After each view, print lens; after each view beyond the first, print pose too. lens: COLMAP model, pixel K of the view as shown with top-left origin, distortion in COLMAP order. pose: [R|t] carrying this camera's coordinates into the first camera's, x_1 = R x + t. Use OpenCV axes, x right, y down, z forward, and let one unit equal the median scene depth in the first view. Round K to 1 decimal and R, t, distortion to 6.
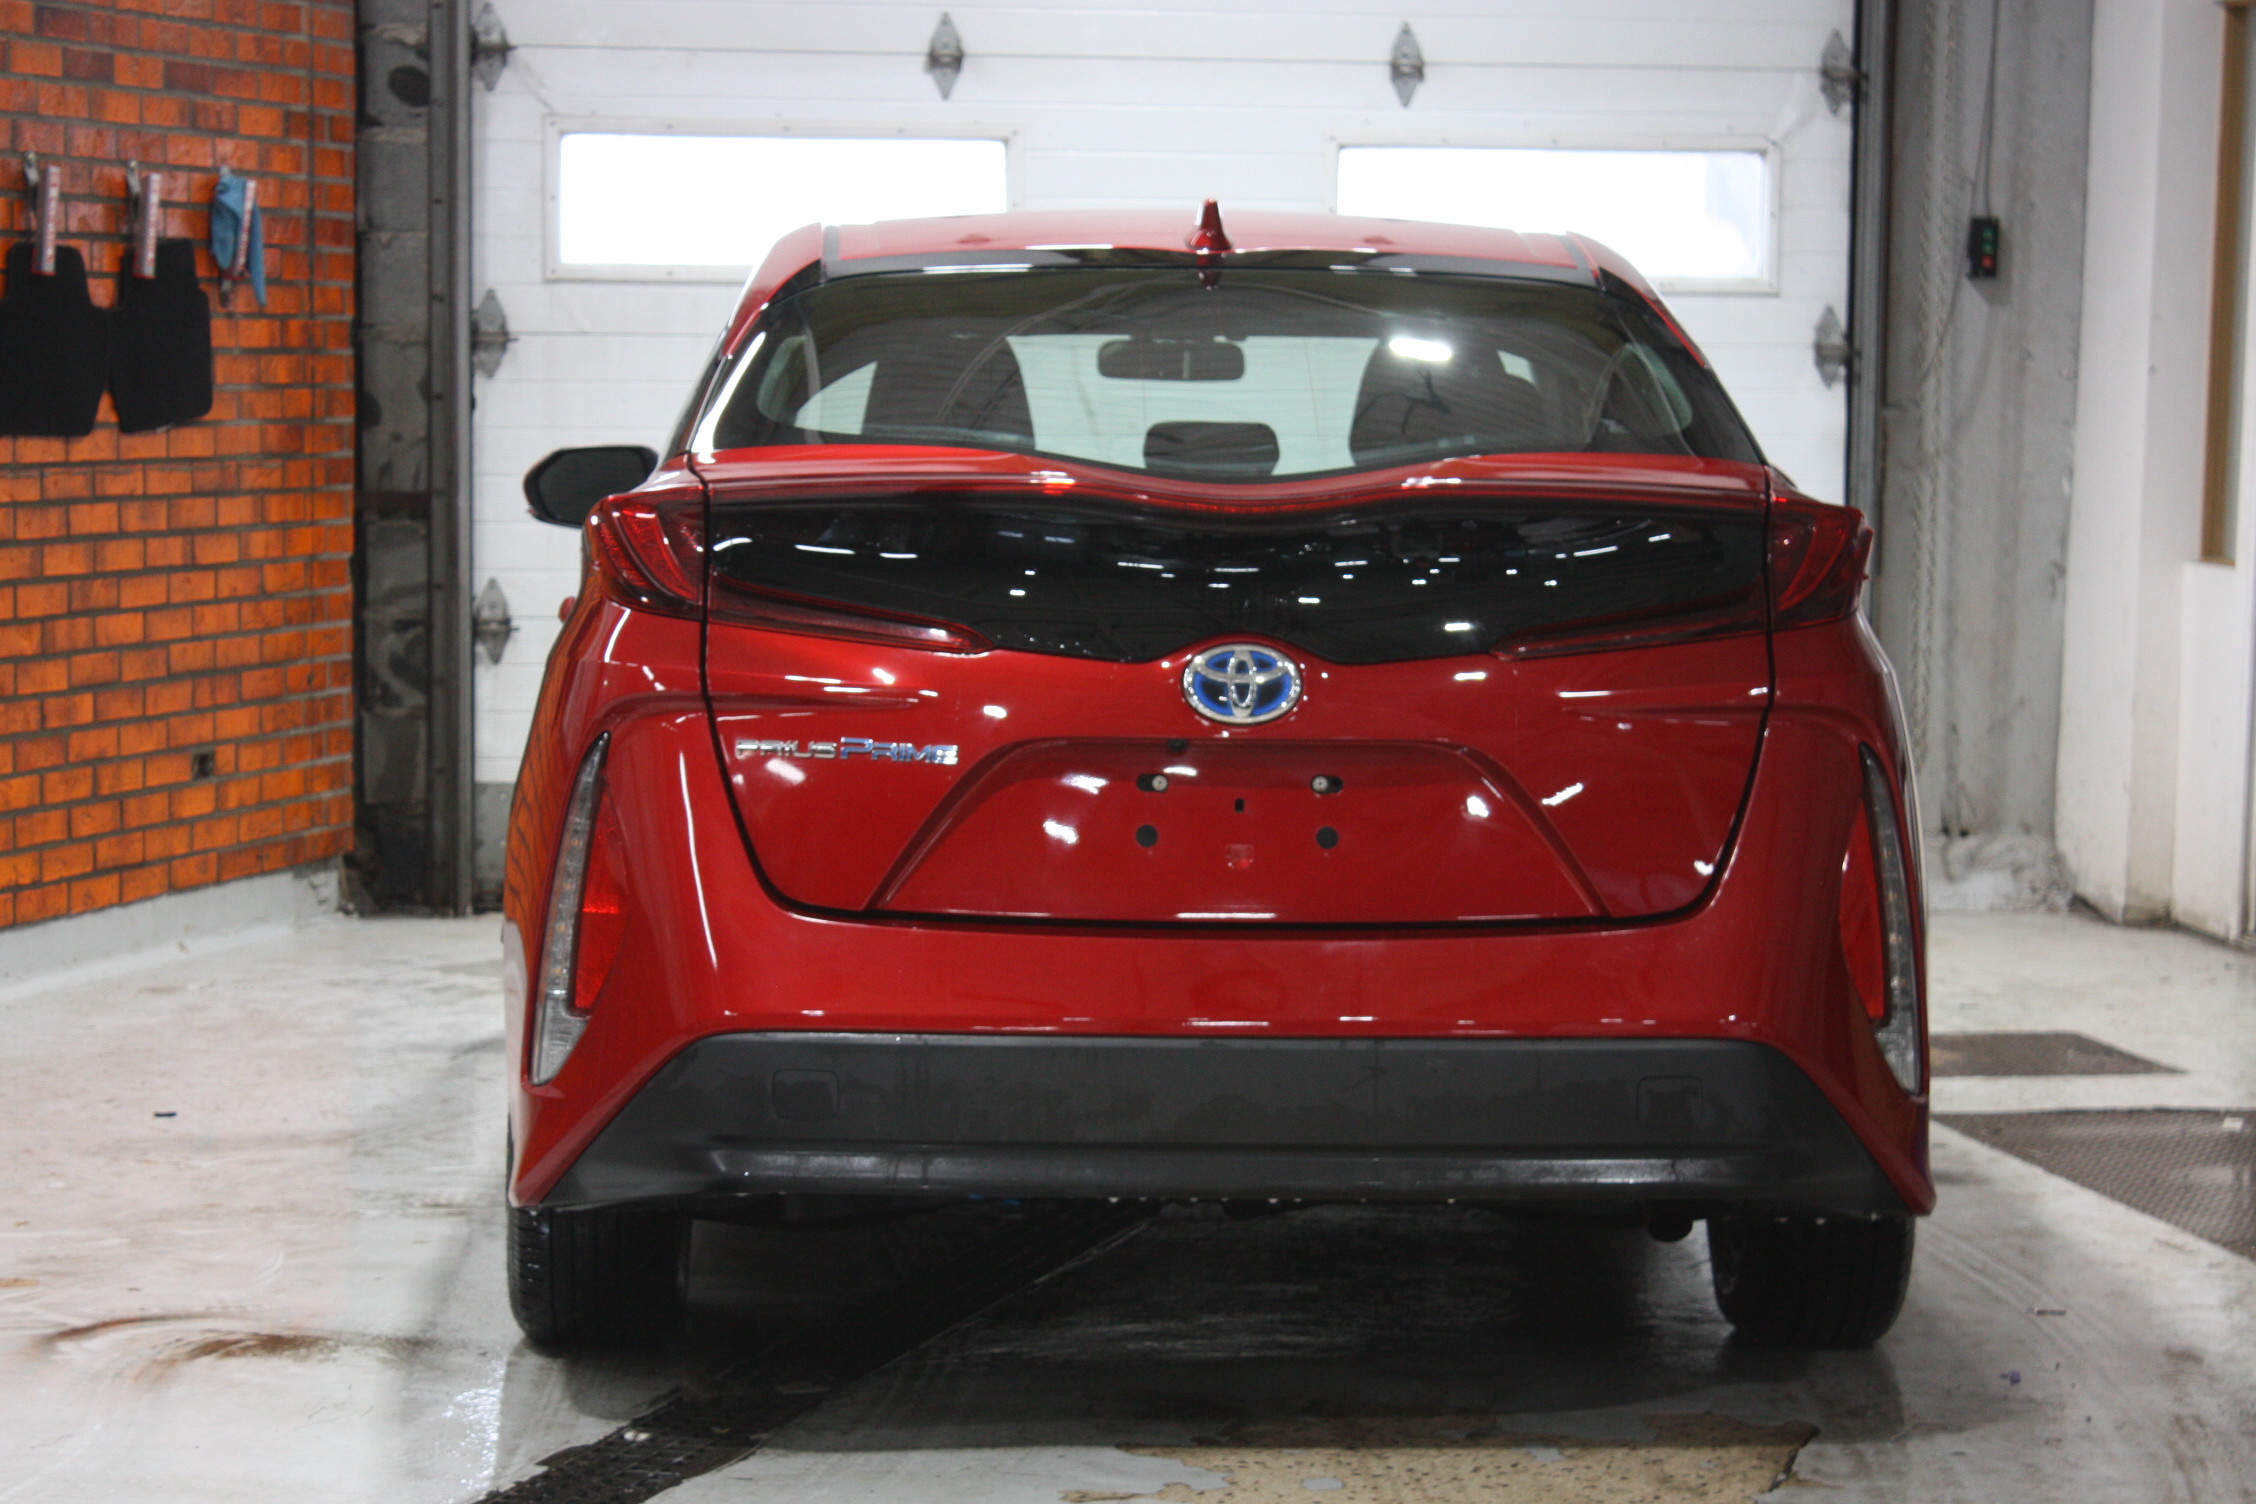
lens RADIAL K [[5575.6, 0, 1128.0], [0, 5575.6, 755.4], [0, 0, 1]] dist [0.142168, 0.000000]
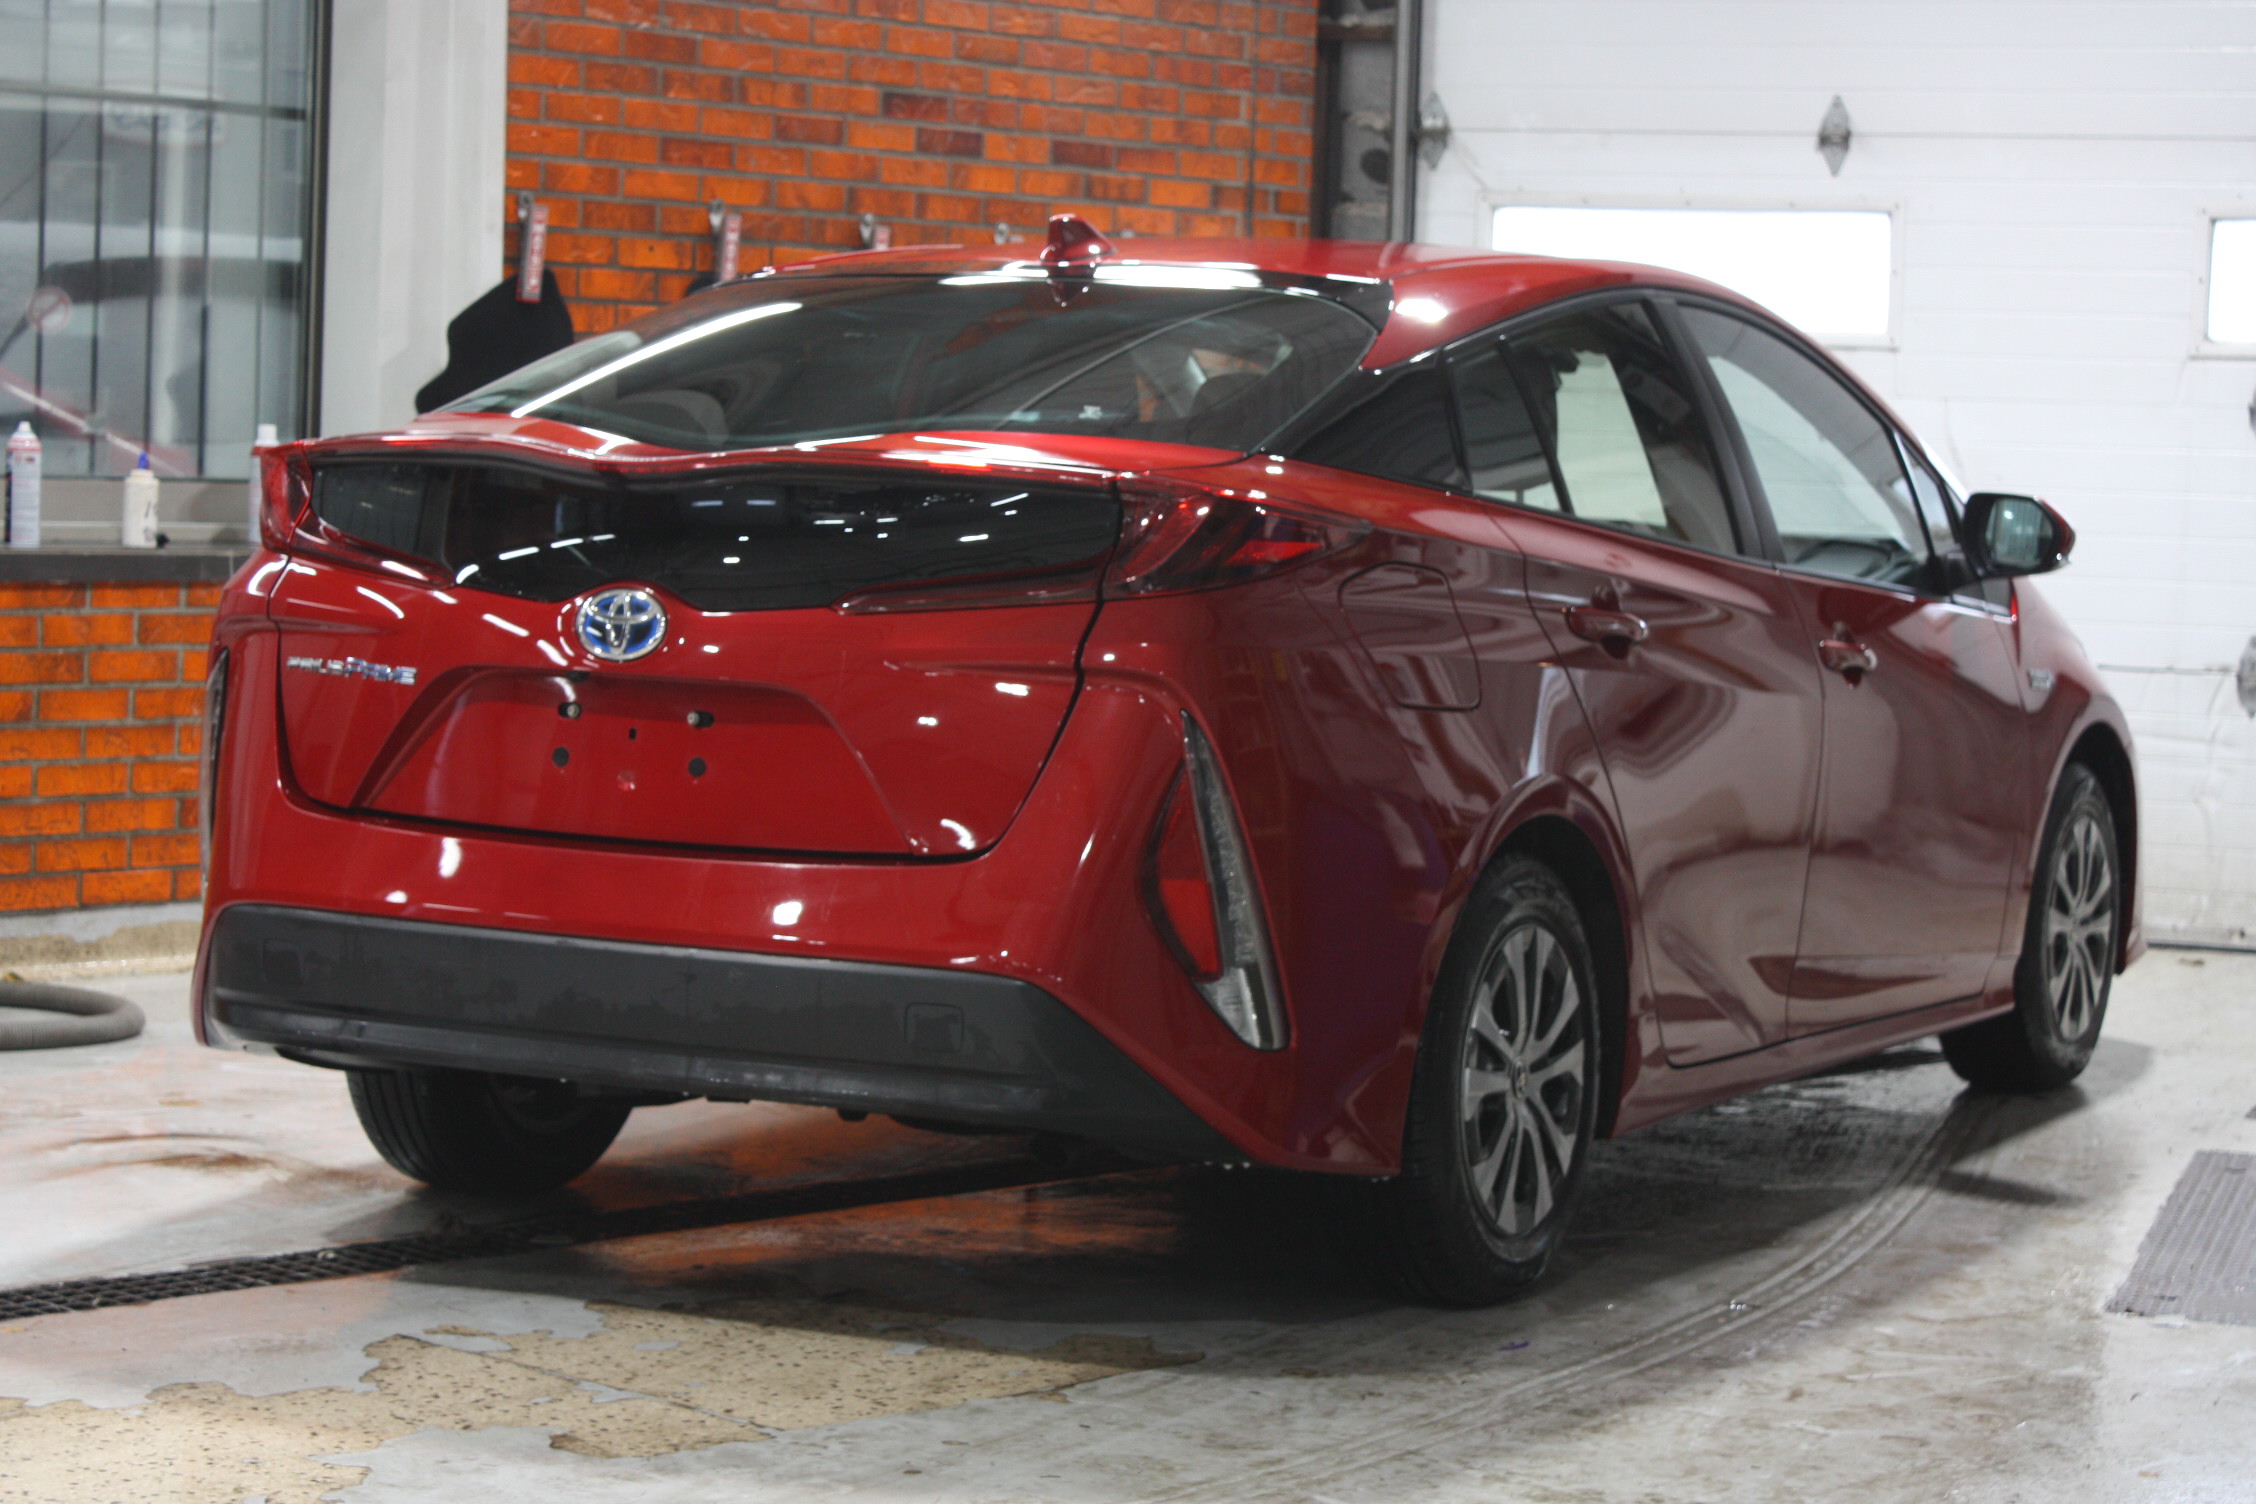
lens RADIAL K [[4911.0, 0, 1128.2], [0, 4911.0, 748.6], [0, 0, 1]] dist [0.114228, 0.000000]
pose [[0.880110, 0.053493, -0.471746, 0.325562], [-0.061528, 0.998104, -0.001610, 0.004119], [0.470766, 0.030442, 0.881733, 0.099244]]
